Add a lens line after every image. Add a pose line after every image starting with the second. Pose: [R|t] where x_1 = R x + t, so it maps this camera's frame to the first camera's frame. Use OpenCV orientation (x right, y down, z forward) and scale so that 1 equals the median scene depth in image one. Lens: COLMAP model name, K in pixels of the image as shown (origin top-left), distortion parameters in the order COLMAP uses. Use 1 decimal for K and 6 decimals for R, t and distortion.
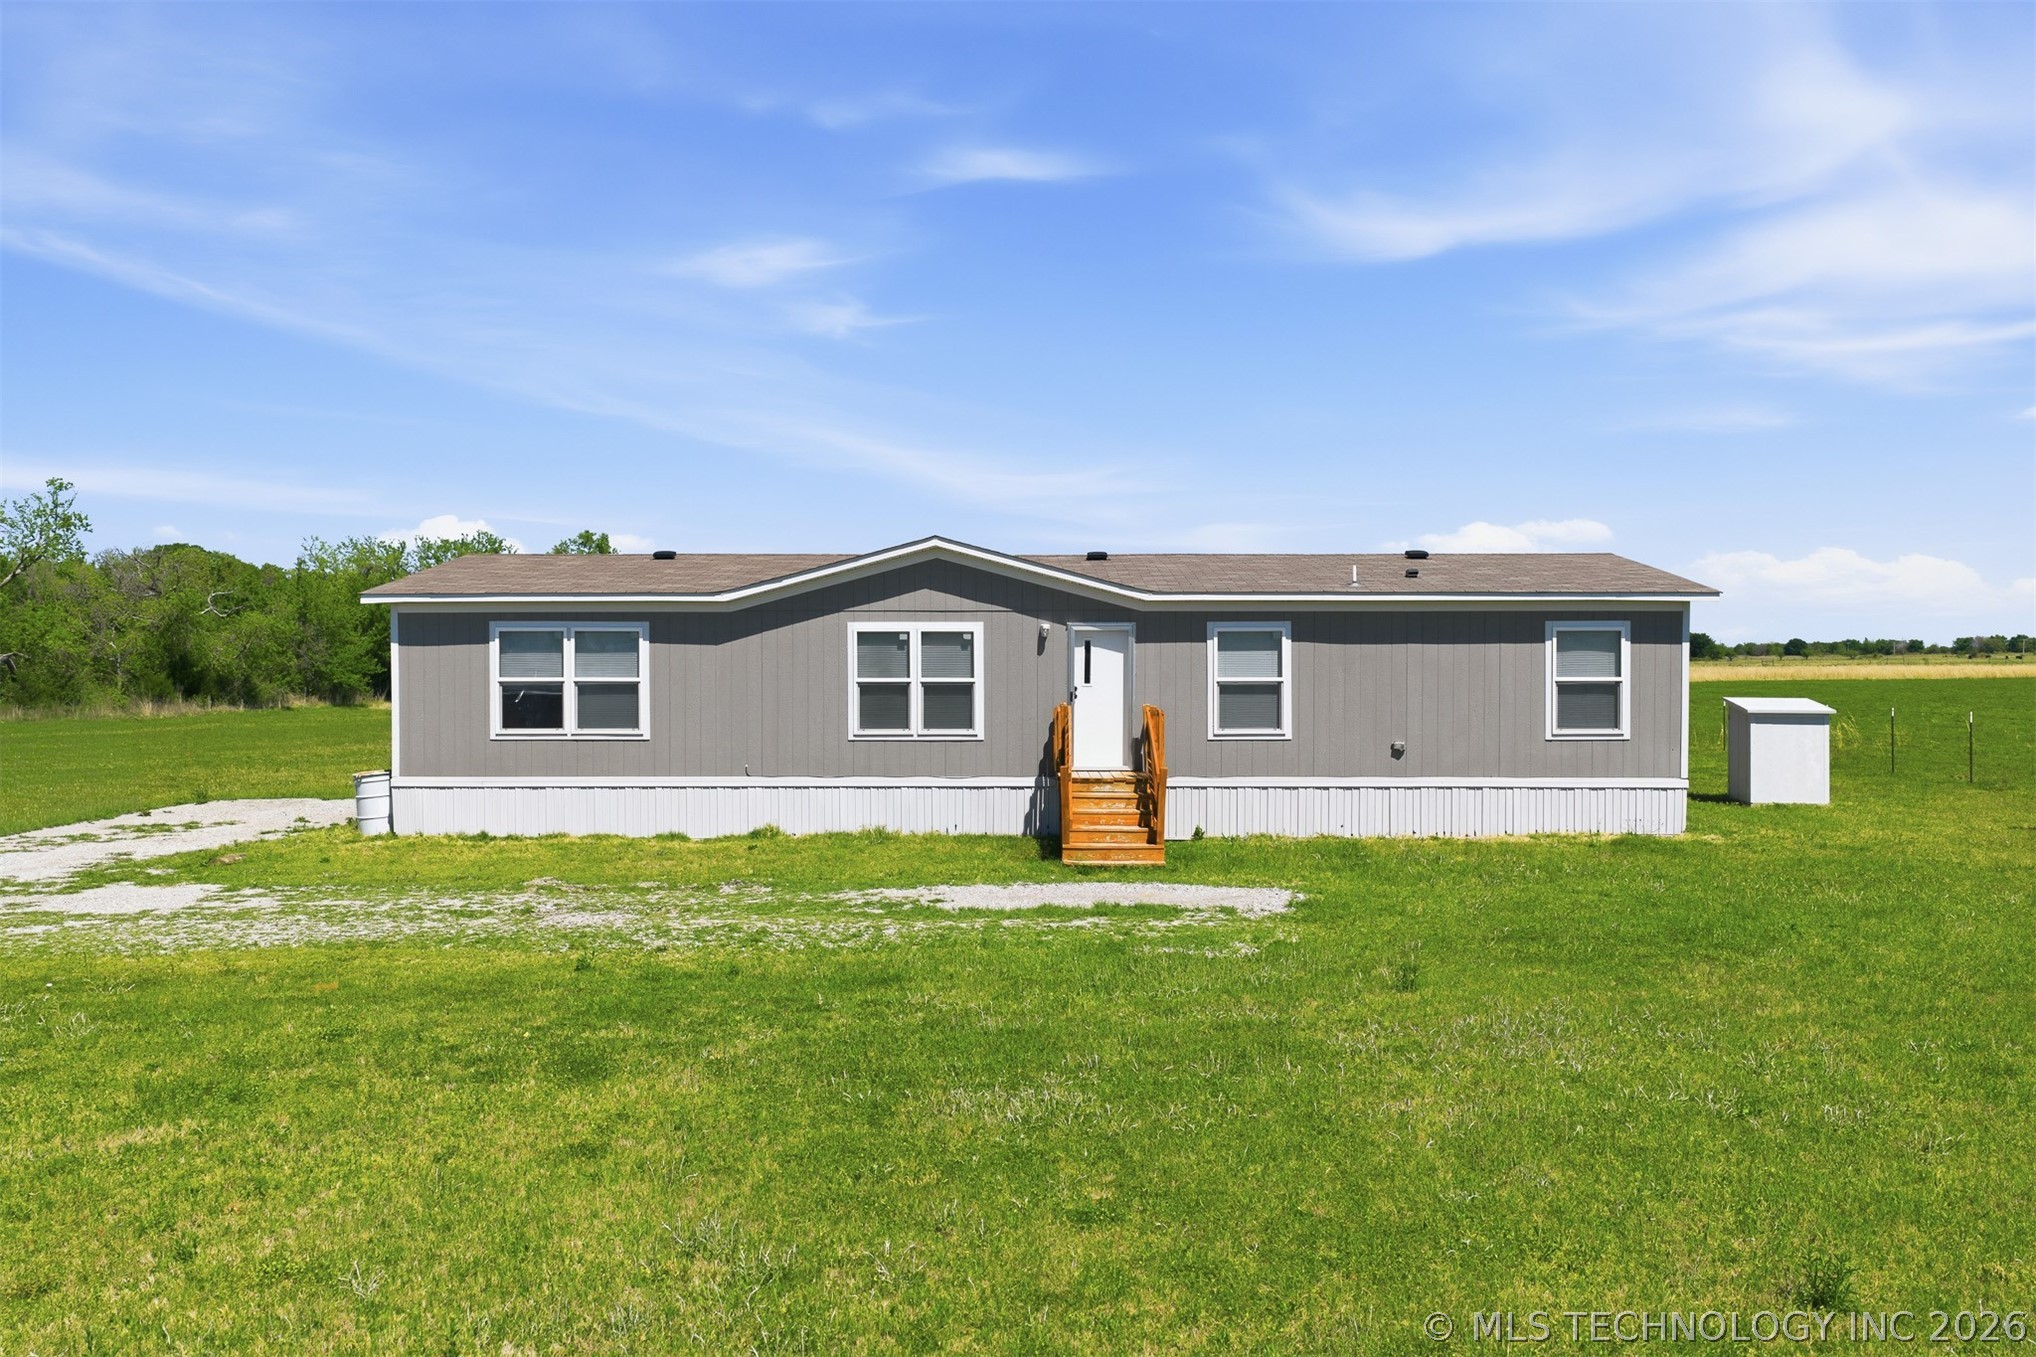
lens RADIAL K [[1673.4, 0, 1018.0], [0, 1673.4, 678.5], [0, 0, 1]] dist [0.010542, -0.006506]
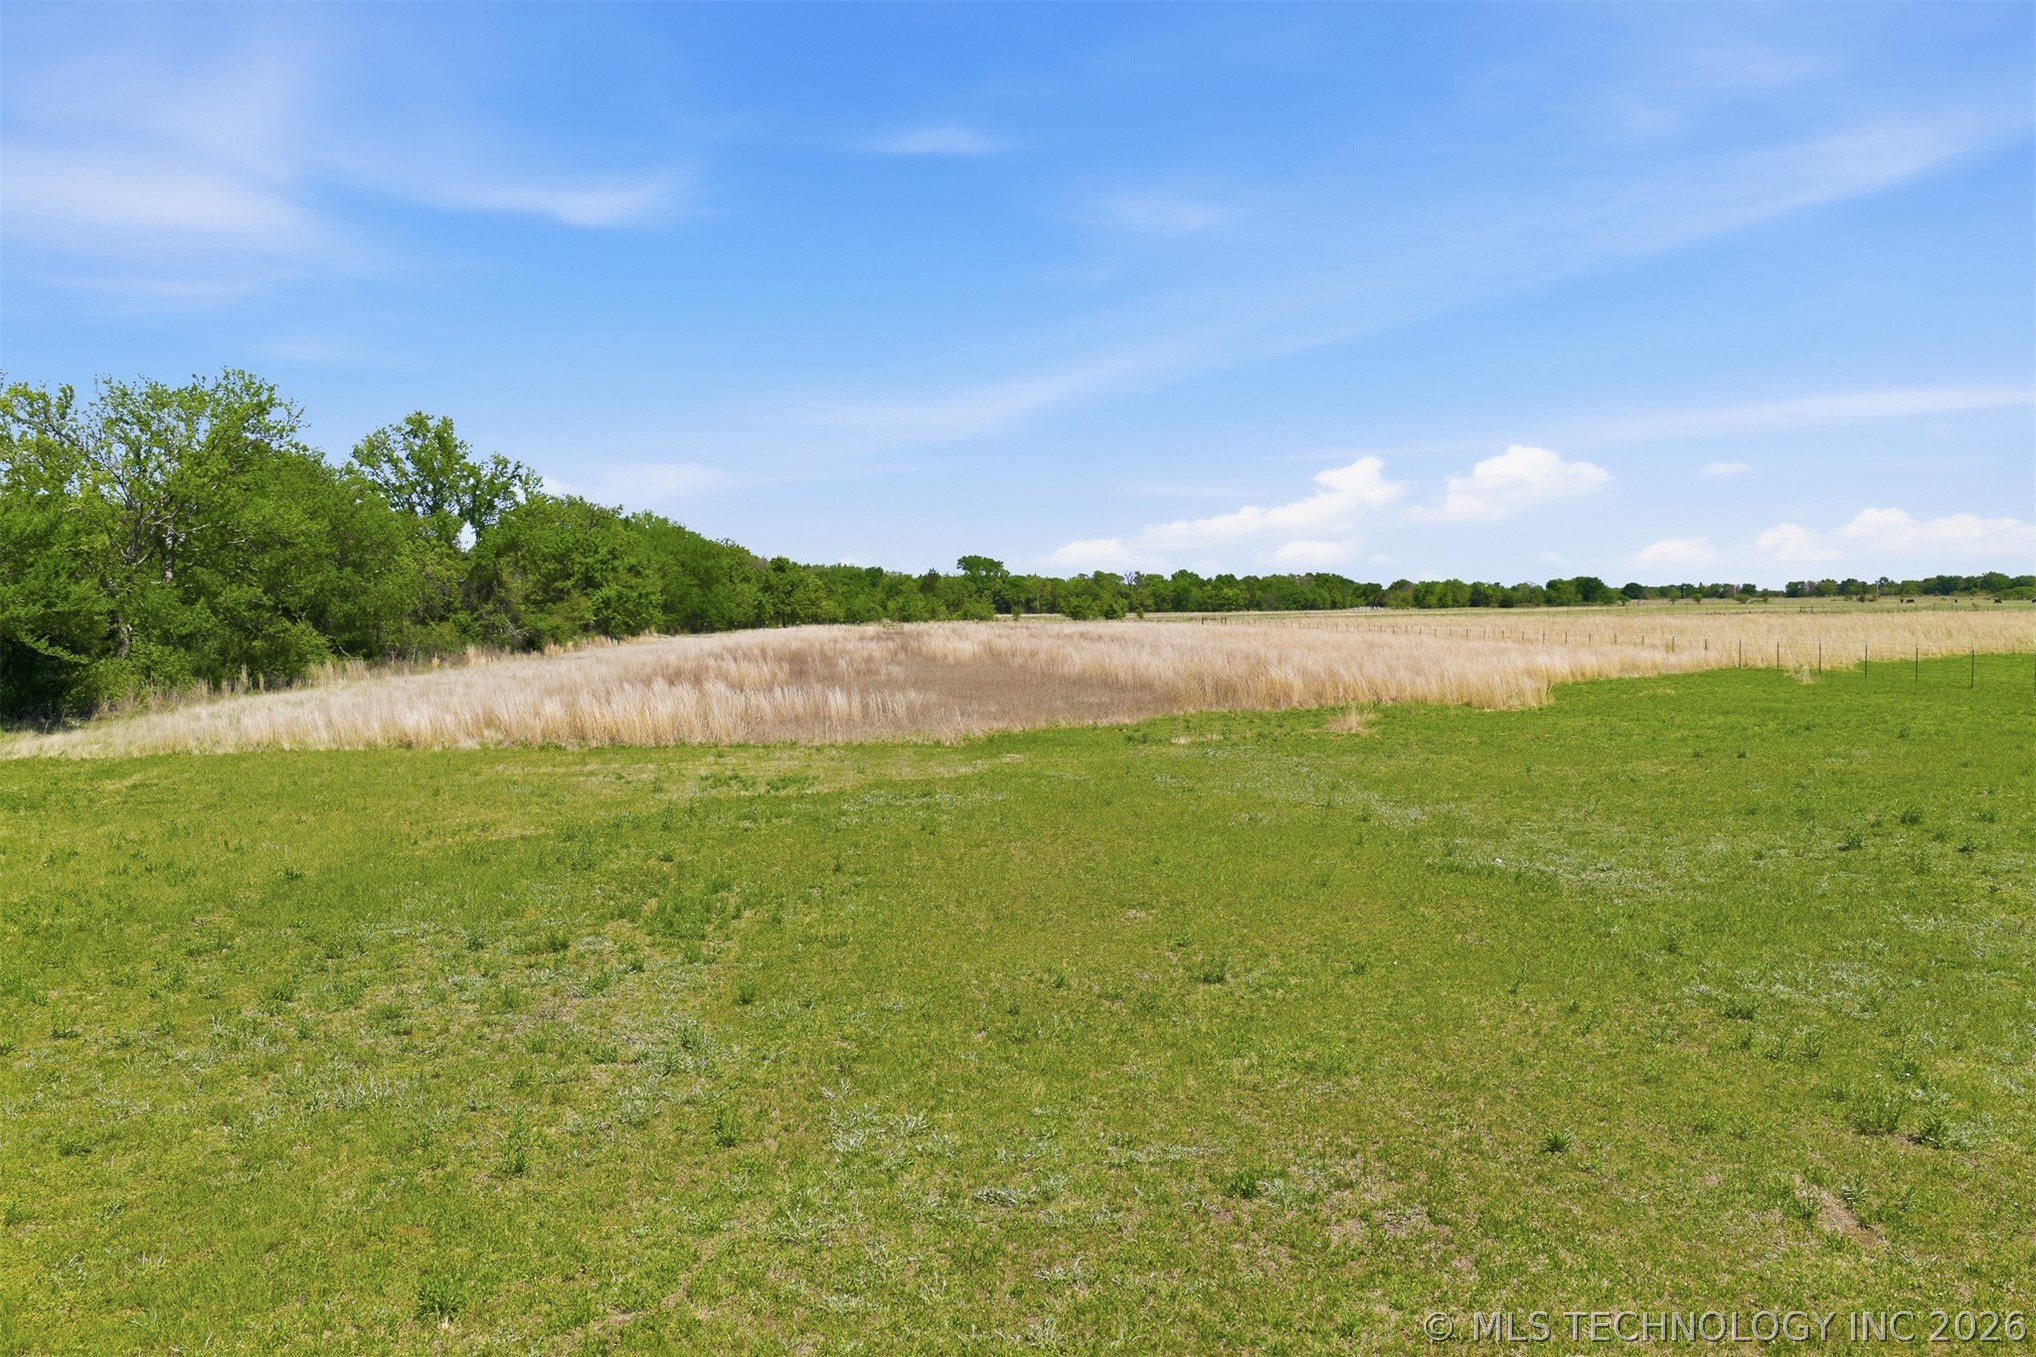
lens RADIAL K [[1725.2, 0, 1018.8], [0, 1725.2, 628.7], [0, 0, 1]] dist [0.009080, -0.001095]
pose [[0.994826, -0.004273, 0.101503, -0.753955], [0.004069, 0.999989, 0.002222, -0.052340], [-0.101512, -0.001798, 0.994833, 2.504702]]
